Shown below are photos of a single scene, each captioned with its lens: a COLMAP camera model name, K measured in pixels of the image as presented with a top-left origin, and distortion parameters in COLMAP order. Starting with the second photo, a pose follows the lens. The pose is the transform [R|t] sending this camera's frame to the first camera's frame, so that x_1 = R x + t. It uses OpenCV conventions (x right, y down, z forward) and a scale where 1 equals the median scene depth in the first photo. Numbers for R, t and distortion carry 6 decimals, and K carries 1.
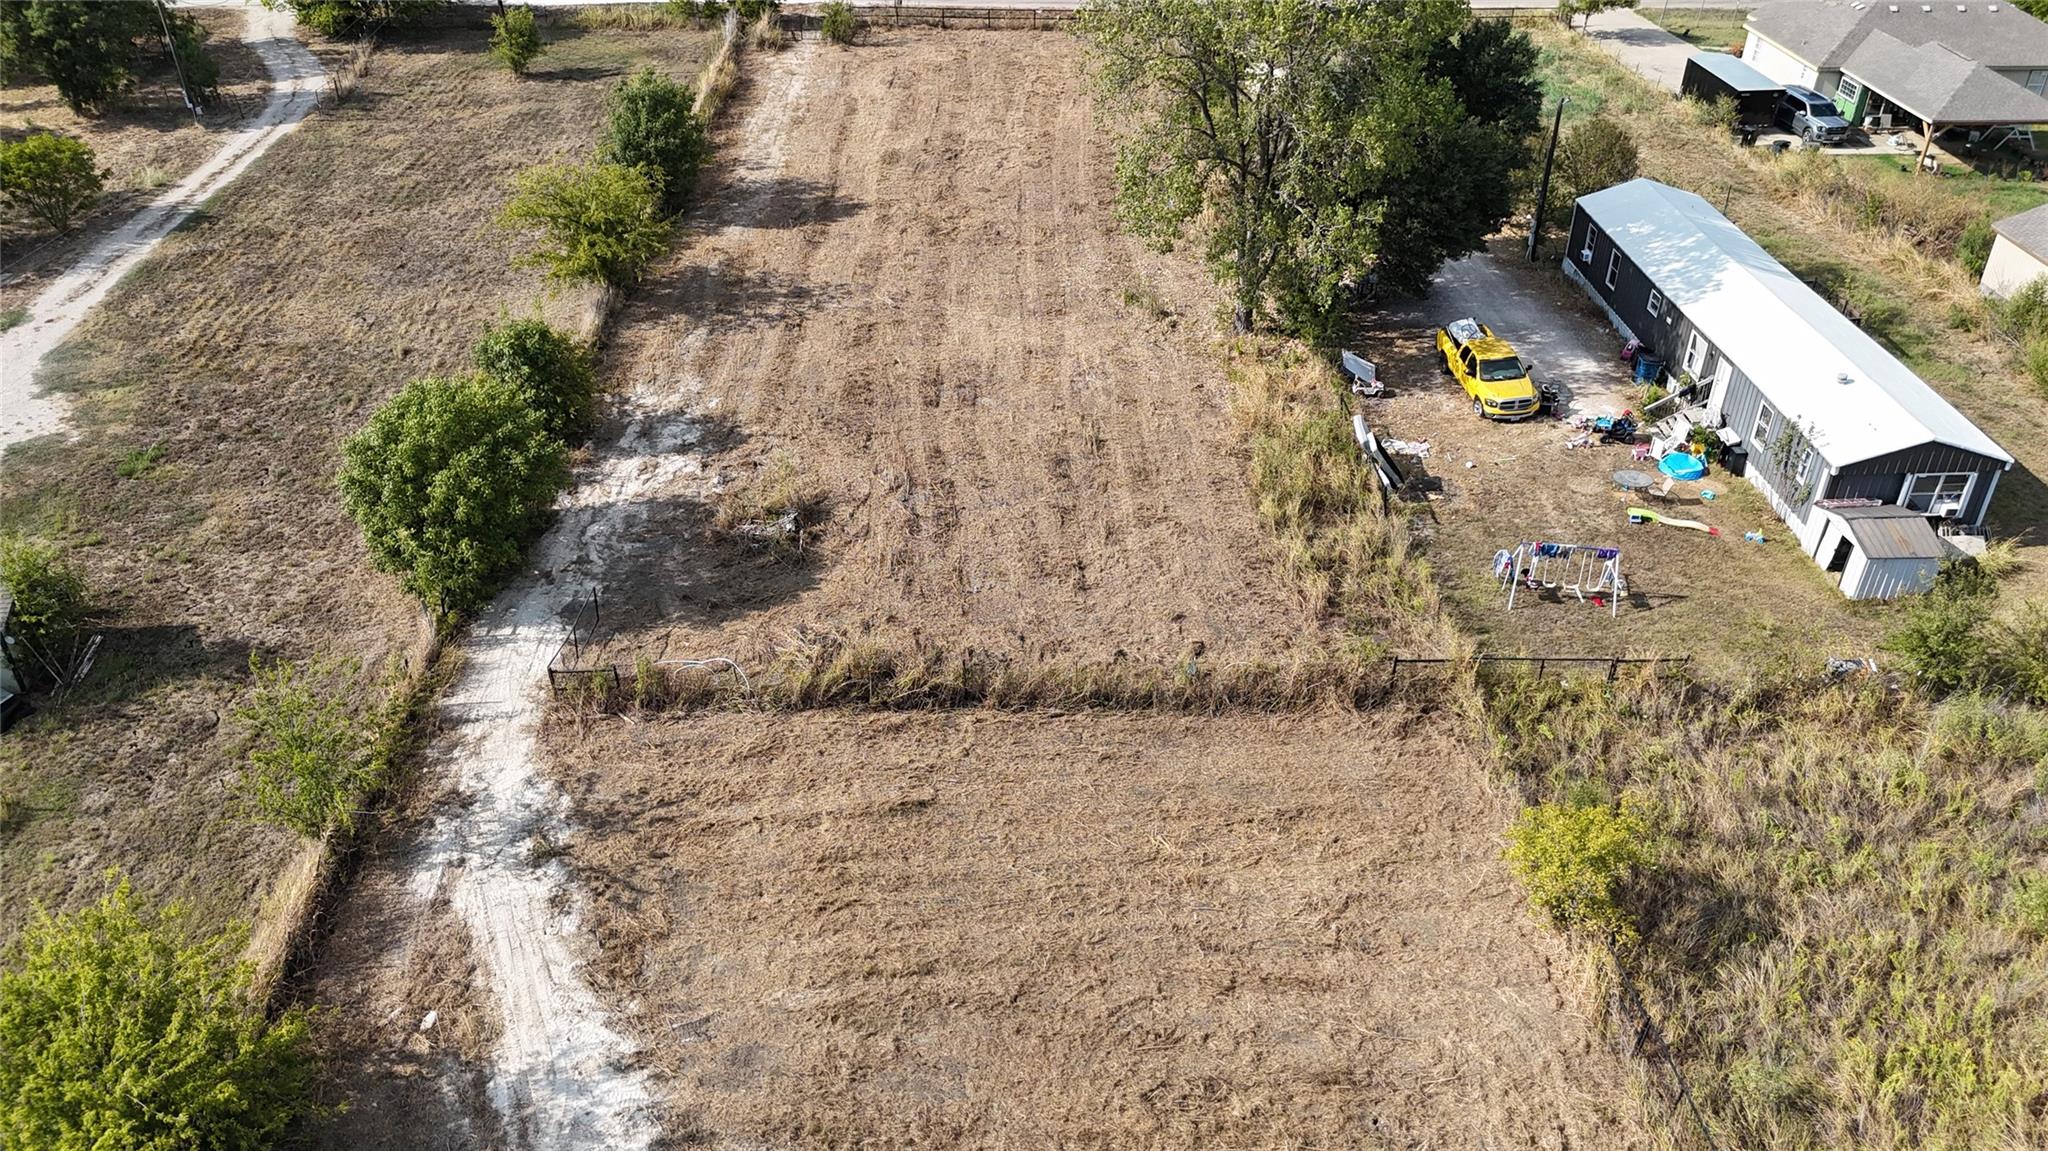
lens RADIAL K [[1502.8, 0, 1024.0], [0, 1502.8, 575.5], [0, 0, 1]] dist [0.090991, -0.086639]
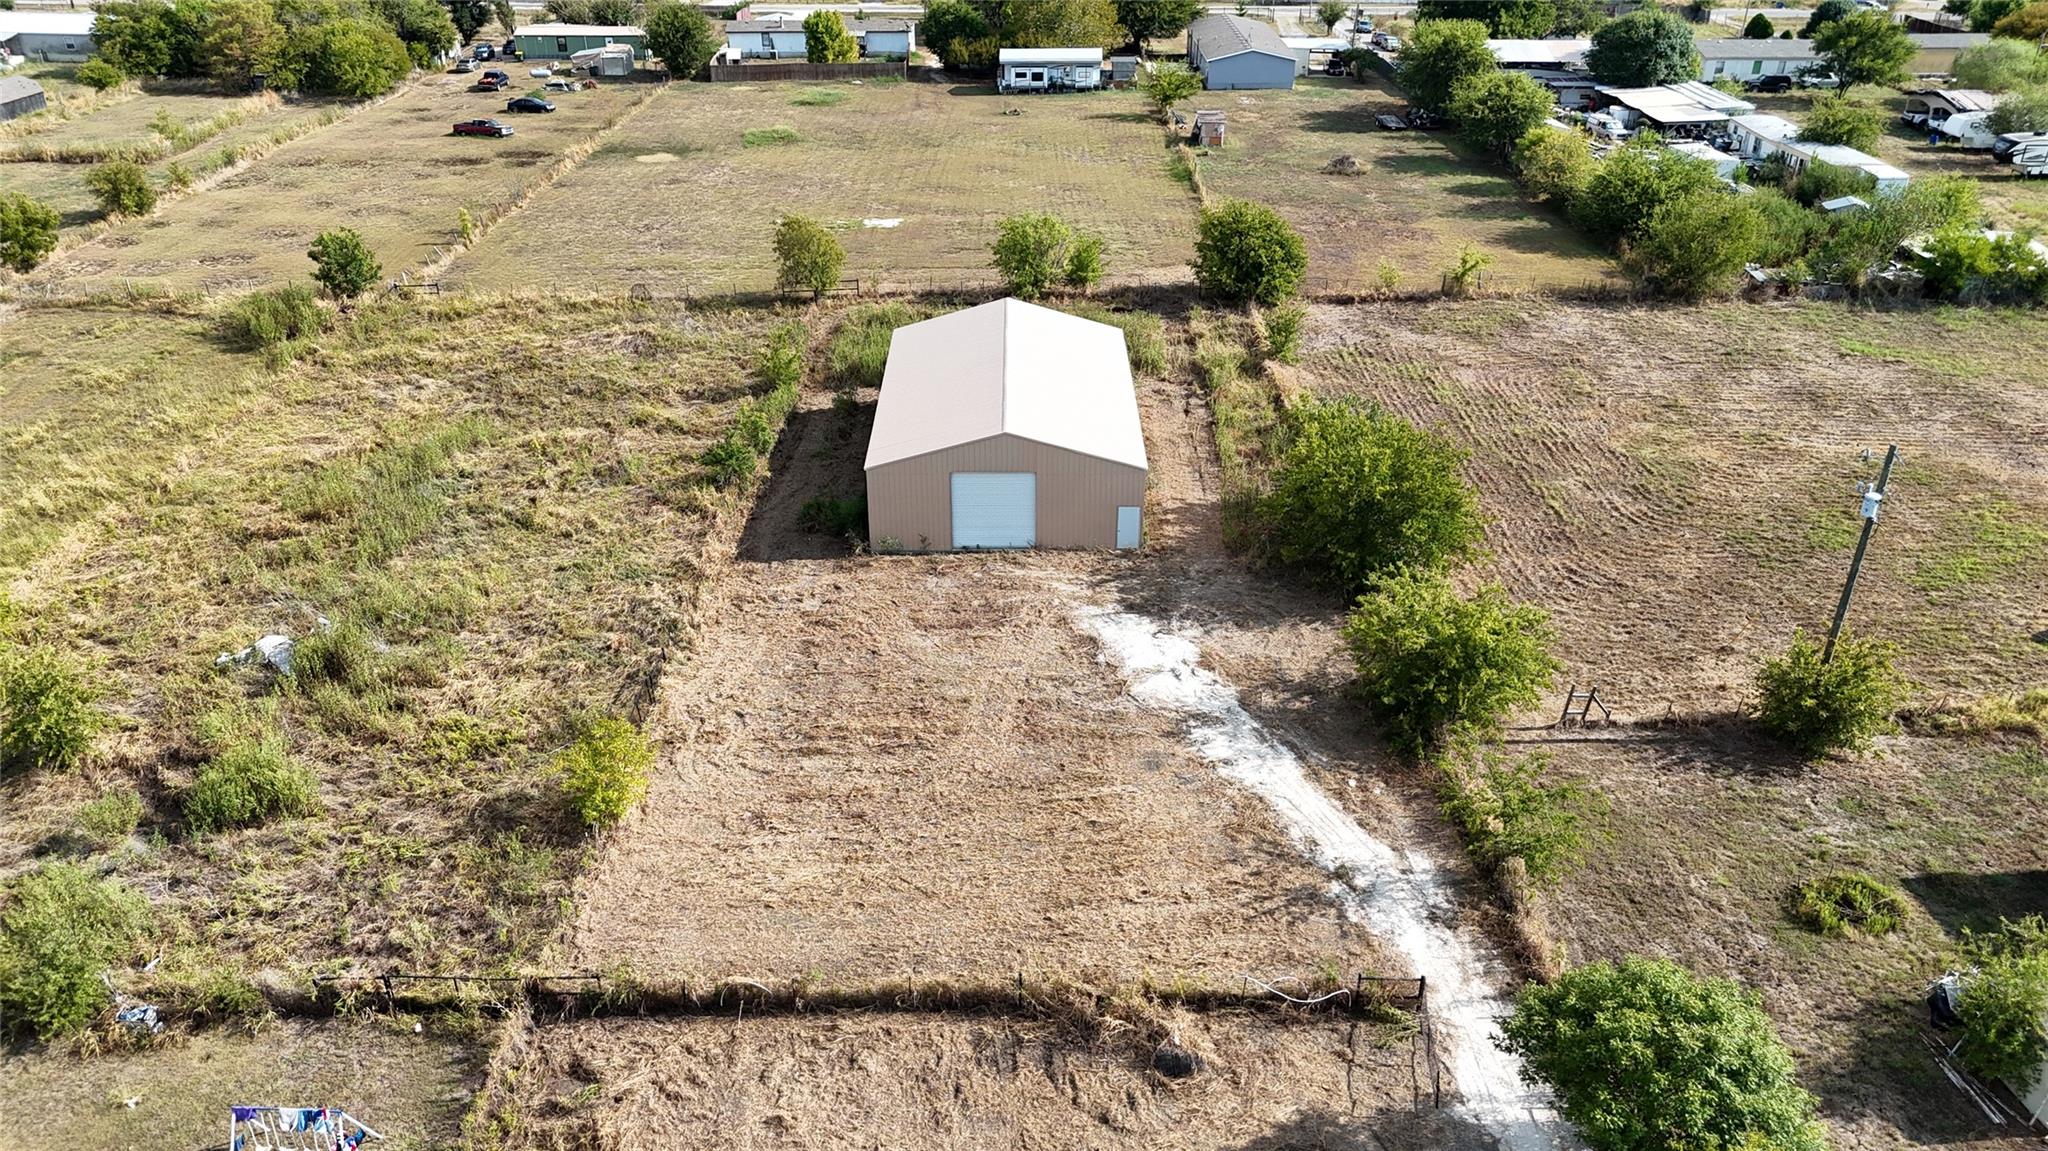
lens RADIAL K [[1507.2, 0, 1024.4], [0, 1507.2, 573.9], [0, 0, 1]] dist [0.089997, -0.088928]
pose [[-0.999426, -0.009492, 0.032523, -0.055512], [0.023972, 0.480239, 0.876810, -0.741265], [-0.023942, 0.877086, -0.479735, 0.953038]]
